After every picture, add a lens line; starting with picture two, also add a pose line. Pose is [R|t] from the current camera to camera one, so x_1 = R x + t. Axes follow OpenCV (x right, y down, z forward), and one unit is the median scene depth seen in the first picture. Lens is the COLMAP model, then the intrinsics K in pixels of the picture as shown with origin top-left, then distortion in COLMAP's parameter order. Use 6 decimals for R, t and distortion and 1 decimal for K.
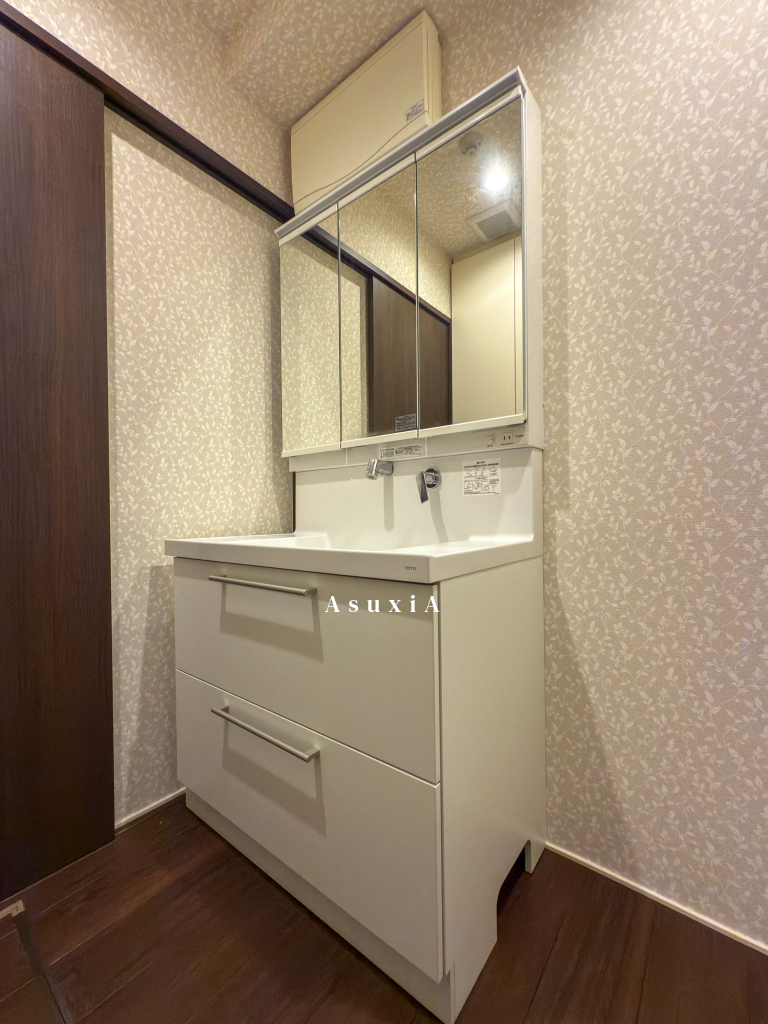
lens RADIAL K [[424.6, 0, 381.6], [0, 424.6, 517.1], [0, 0, 1]] dist [0.000008, 0.000120]
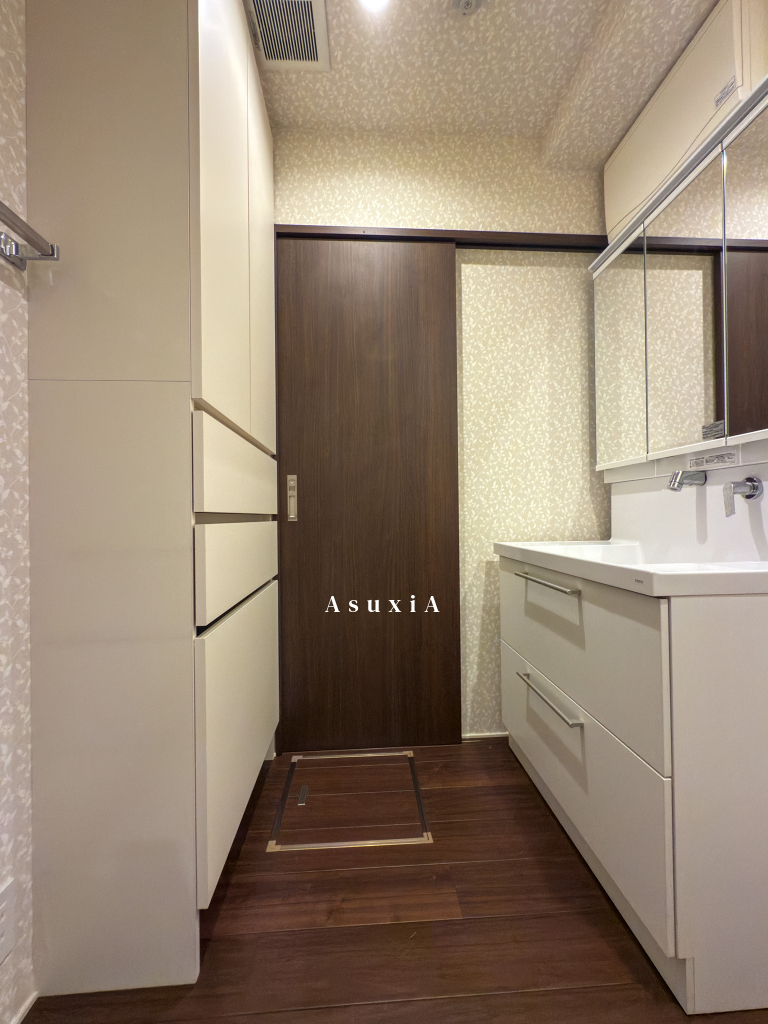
lens RADIAL K [[417.4, 0, 384.0], [0, 417.4, 512.0], [0, 0, 1]] dist [-0.001003, -0.000233]
pose [[0.669426, -0.006541, -0.742850, 0.243320], [0.001742, 0.999972, -0.007235, -0.034121], [0.742876, 0.003549, 0.669419, -0.156713]]
